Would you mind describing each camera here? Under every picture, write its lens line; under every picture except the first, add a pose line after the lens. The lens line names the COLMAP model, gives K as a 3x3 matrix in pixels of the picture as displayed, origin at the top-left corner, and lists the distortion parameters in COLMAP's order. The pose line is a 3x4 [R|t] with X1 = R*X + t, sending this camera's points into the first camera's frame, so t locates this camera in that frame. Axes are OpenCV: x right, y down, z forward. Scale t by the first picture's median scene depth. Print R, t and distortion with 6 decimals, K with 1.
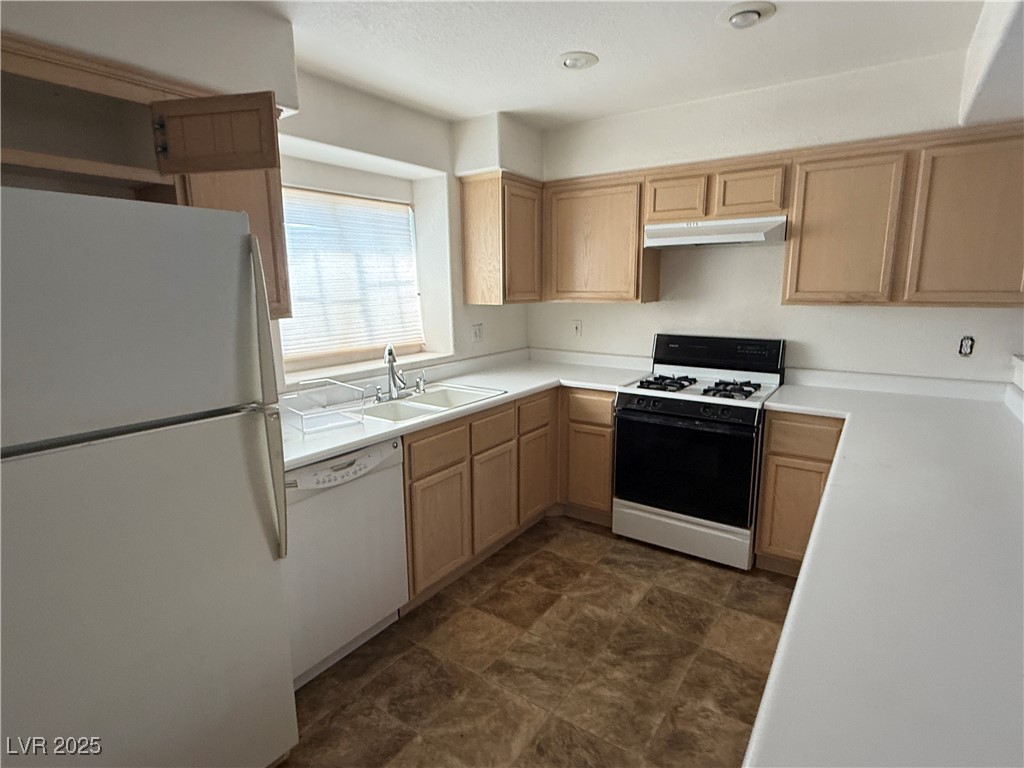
lens RADIAL K [[538.1, 0, 510.2], [0, 538.1, 381.8], [0, 0, 1]] dist [-0.000442, 0.000236]
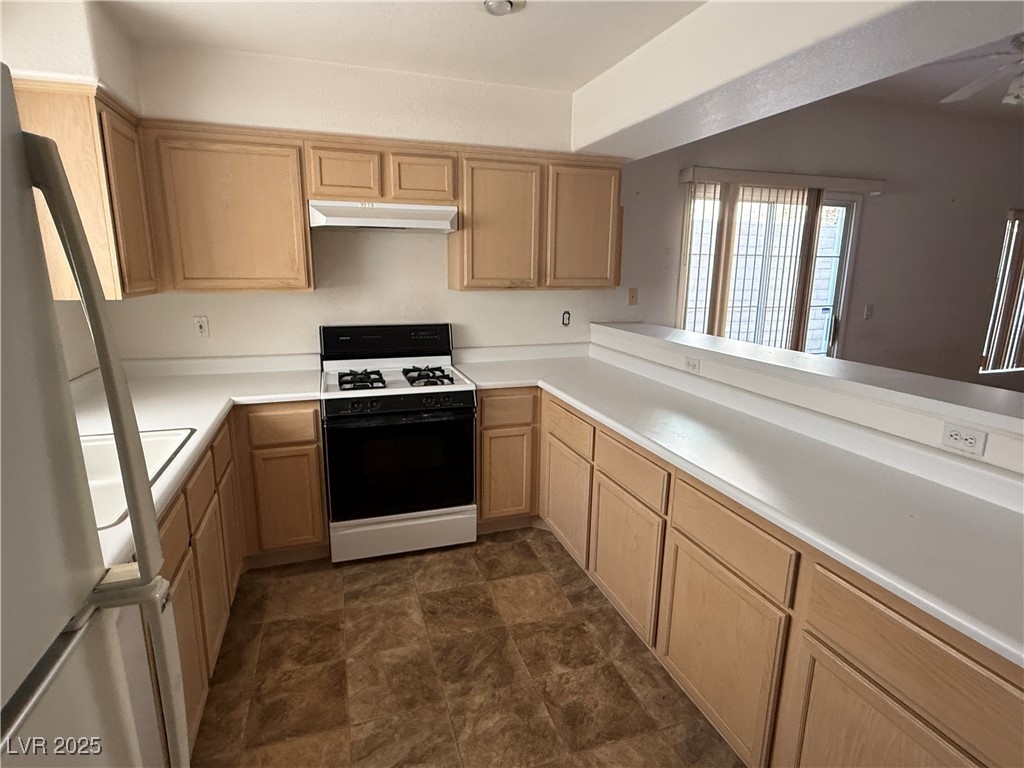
lens RADIAL K [[538.1, 0, 510.2], [0, 538.1, 381.8], [0, 0, 1]] dist [-0.000442, 0.000236]
pose [[0.595060, -0.157530, 0.788091, -0.297587], [0.129878, 0.986562, 0.099135, -0.056092], [-0.793117, 0.043364, 0.607523, 0.271911]]
